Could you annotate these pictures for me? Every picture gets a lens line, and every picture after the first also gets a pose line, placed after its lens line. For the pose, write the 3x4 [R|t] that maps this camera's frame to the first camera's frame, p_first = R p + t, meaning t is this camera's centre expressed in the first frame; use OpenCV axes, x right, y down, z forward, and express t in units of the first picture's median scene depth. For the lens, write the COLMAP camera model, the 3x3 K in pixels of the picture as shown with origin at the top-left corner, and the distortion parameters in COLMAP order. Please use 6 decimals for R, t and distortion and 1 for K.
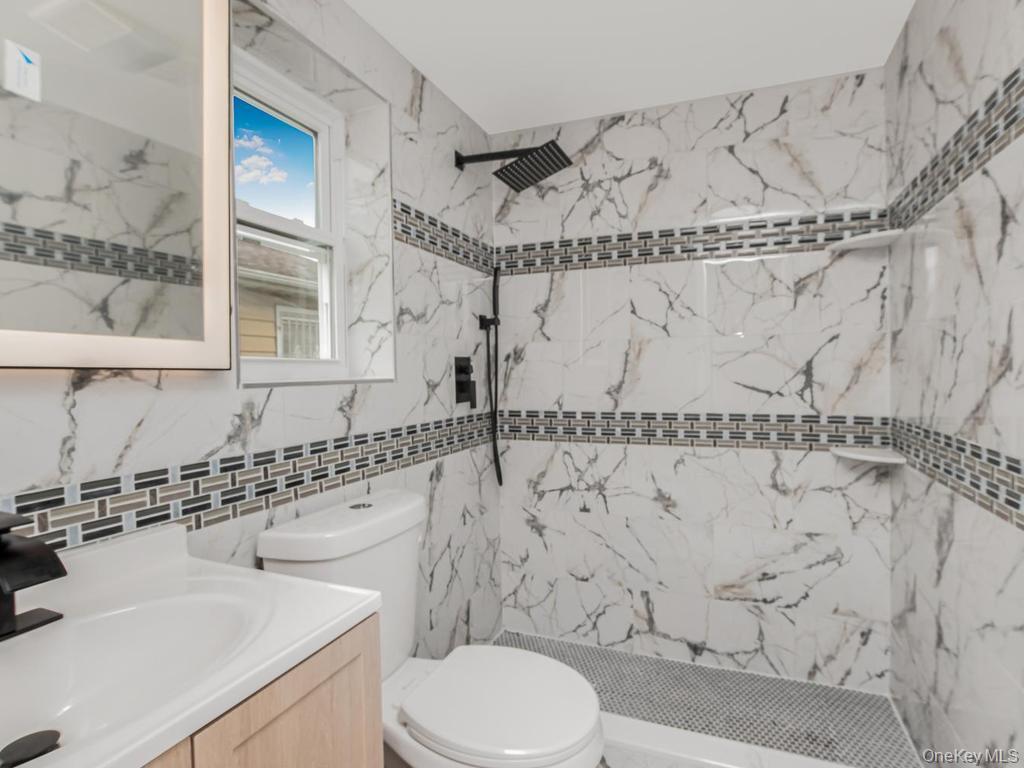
lens RADIAL K [[522.6, 0, 510.8], [0, 522.6, 379.8], [0, 0, 1]] dist [-0.003129, 0.002562]
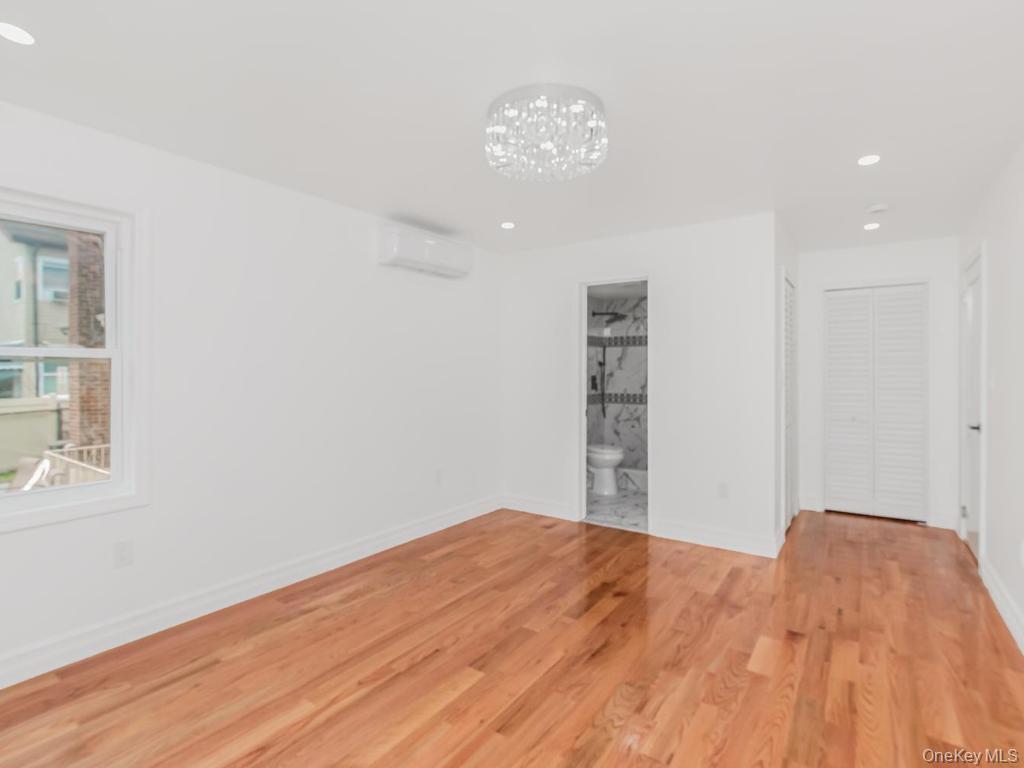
lens RADIAL K [[522.6, 0, 518.1], [0, 522.6, 380.5], [0, 0, 1]] dist [-0.003129, 0.002562]
pose [[0.982292, 0.015150, -0.186743, 0.049172], [-0.016780, 0.999834, -0.007148, 0.016259], [0.186604, 0.010155, 0.982383, -2.065618]]
